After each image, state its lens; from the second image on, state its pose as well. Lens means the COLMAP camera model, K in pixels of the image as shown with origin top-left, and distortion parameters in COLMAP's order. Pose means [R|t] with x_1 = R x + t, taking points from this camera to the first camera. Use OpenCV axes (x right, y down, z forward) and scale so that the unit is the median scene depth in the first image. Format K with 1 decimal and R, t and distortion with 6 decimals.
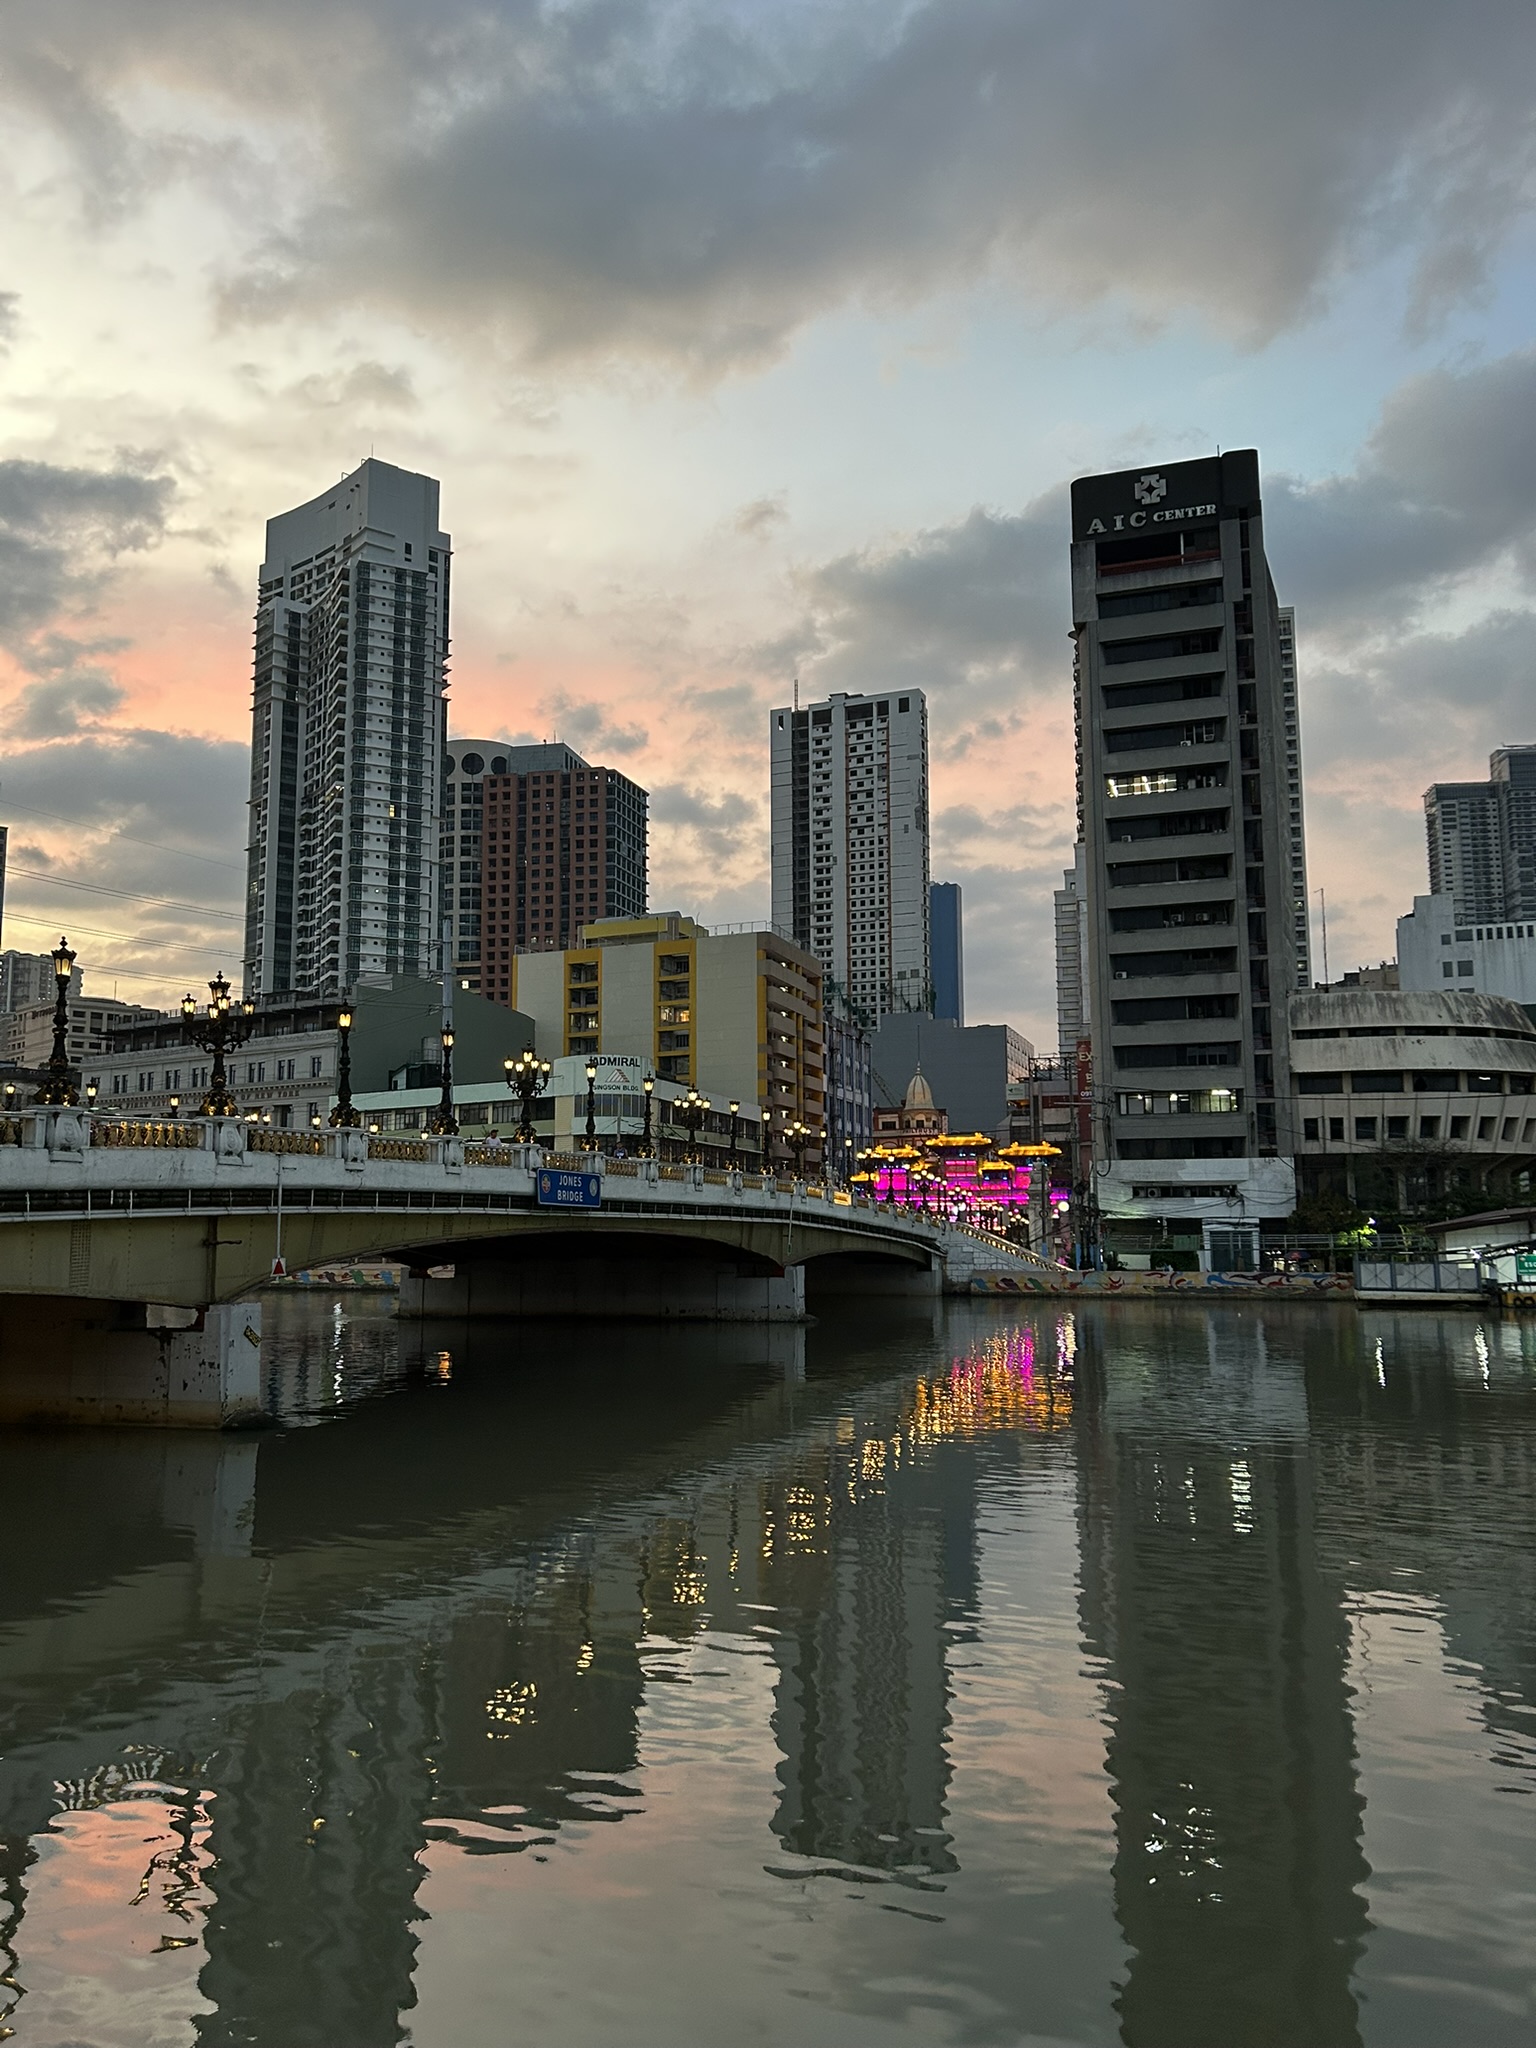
lens RADIAL K [[1565.1, 0, 788.2], [0, 1565.1, 1019.6], [0, 0, 1]] dist [-0.004515, -0.016239]
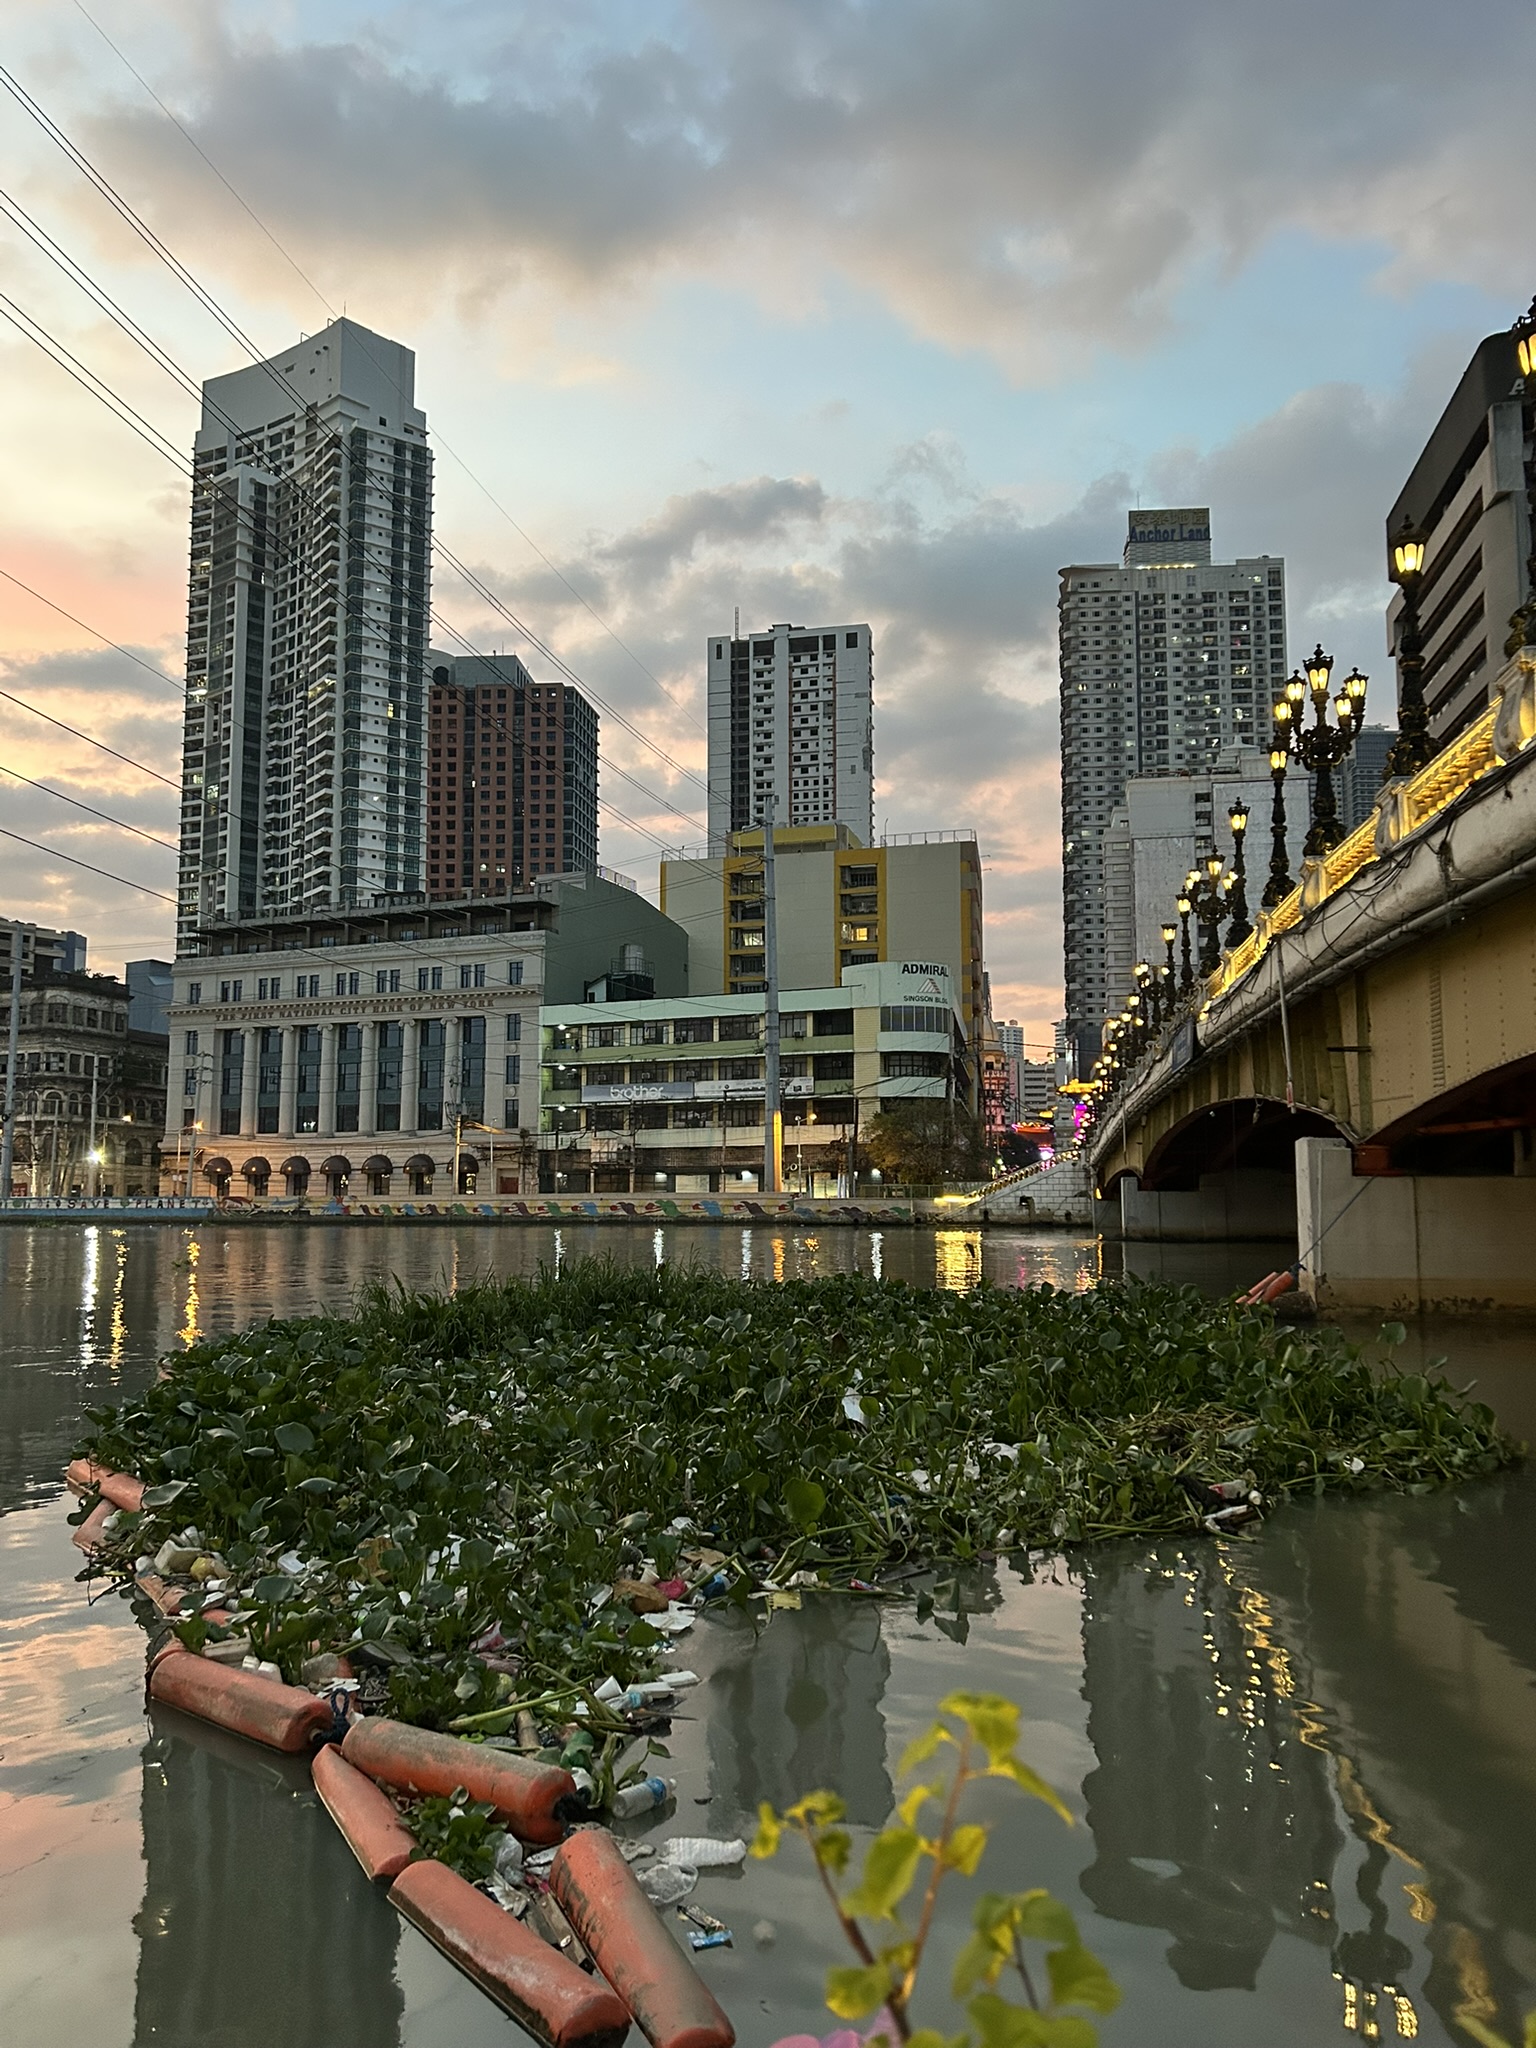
lens RADIAL K [[1565.1, 0, 755.4], [0, 1565.1, 1037.9], [0, 0, 1]] dist [-0.004515, -0.016239]
pose [[0.987739, 0.022270, 0.154516, -0.143970], [-0.027343, 0.999152, 0.030779, 0.017073], [-0.153700, -0.034627, 0.987511, 0.057744]]
